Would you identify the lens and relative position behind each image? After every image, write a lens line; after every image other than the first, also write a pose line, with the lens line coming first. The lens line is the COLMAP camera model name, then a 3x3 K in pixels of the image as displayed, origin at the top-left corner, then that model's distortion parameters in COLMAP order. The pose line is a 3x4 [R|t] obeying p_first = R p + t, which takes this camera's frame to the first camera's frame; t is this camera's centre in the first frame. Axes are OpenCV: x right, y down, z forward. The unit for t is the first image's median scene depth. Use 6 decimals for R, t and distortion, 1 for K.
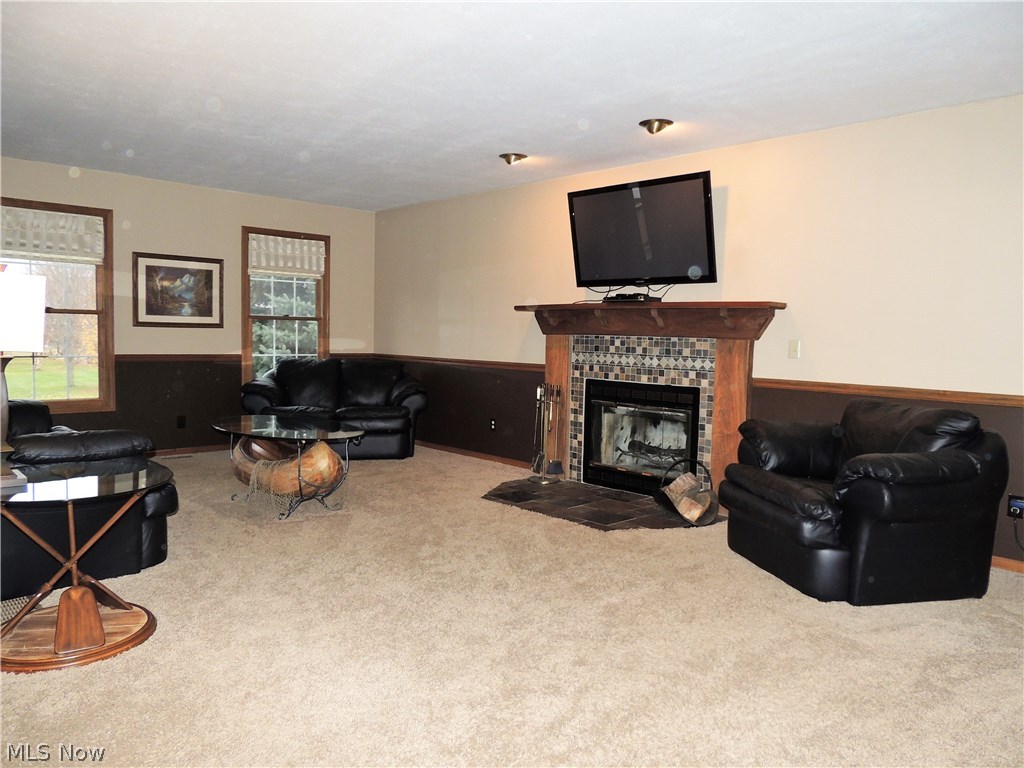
lens RADIAL K [[731.9, 0, 516.1], [0, 731.9, 386.2], [0, 0, 1]] dist [-0.009039, -0.002404]
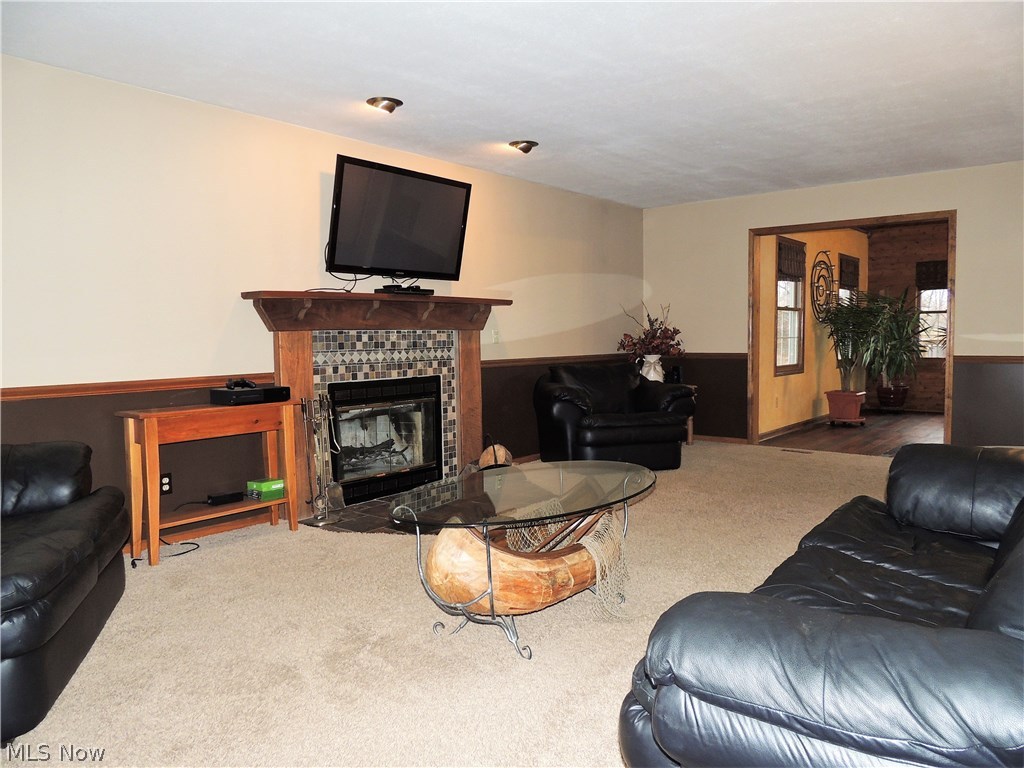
lens RADIAL K [[731.9, 0, 516.1], [0, 731.9, 386.2], [0, 0, 1]] dist [-0.009039, -0.002404]
pose [[-0.107699, -0.096942, 0.989446, -0.789199], [0.079797, 0.991181, 0.105797, -0.082581], [-0.990976, 0.090349, -0.099014, 0.929065]]
